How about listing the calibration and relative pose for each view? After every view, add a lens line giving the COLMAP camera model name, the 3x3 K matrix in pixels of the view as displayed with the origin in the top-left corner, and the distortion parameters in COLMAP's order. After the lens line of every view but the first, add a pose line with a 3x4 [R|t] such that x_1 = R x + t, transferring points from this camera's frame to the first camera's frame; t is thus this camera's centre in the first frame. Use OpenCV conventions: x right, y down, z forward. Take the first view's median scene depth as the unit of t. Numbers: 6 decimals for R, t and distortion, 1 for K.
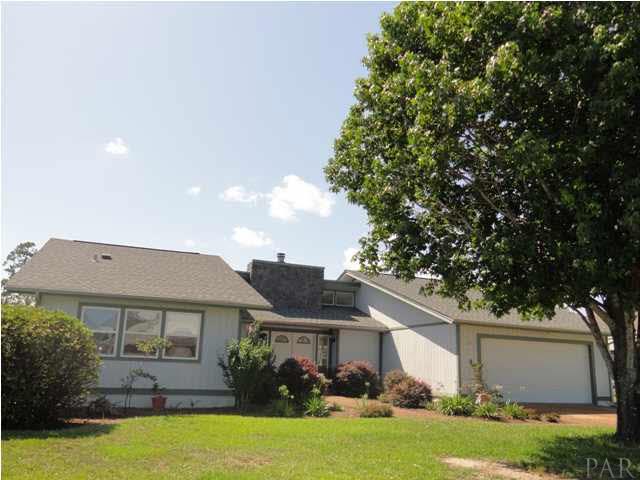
lens RADIAL K [[548.8, 0, 318.8], [0, 548.8, 240.5], [0, 0, 1]] dist [-0.041358, 0.008306]
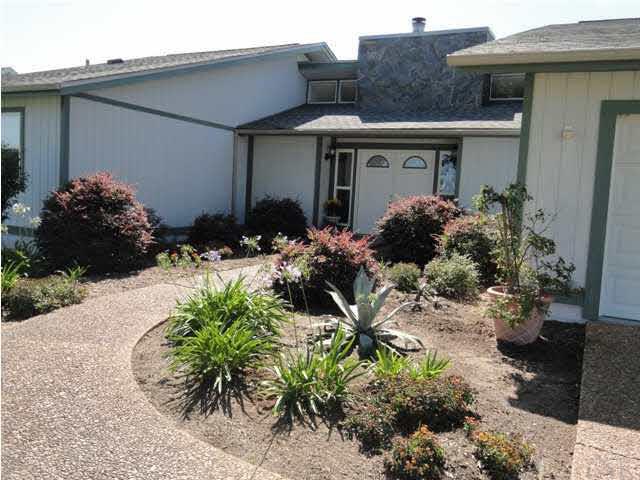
lens RADIAL K [[548.8, 0, 319.4], [0, 548.8, 240.7], [0, 0, 1]] dist [-0.041358, 0.008306]
pose [[0.661572, 0.064704, -0.747085, 0.350950], [0.133279, 0.970263, 0.202056, 0.138661], [0.737943, -0.233245, 0.633275, 0.573304]]
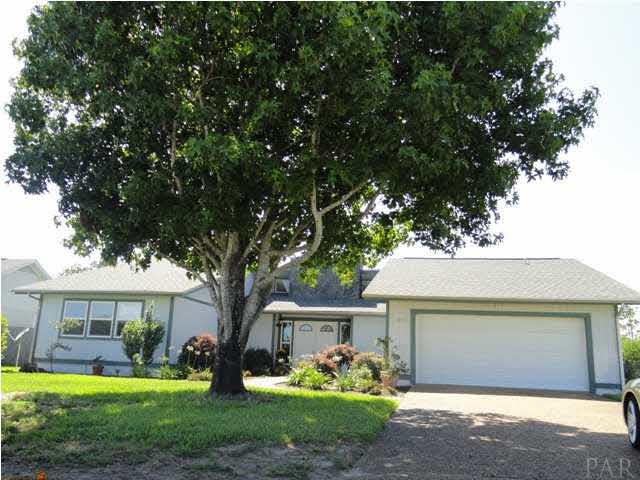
lens RADIAL K [[548.8, 0, 321.1], [0, 548.8, 238.9], [0, 0, 1]] dist [-0.041358, 0.008306]
pose [[0.835422, -0.125781, -0.535022, 0.570264], [0.111242, 0.992010, -0.059516, 0.076553], [0.538233, -0.009796, 0.842739, 0.116477]]
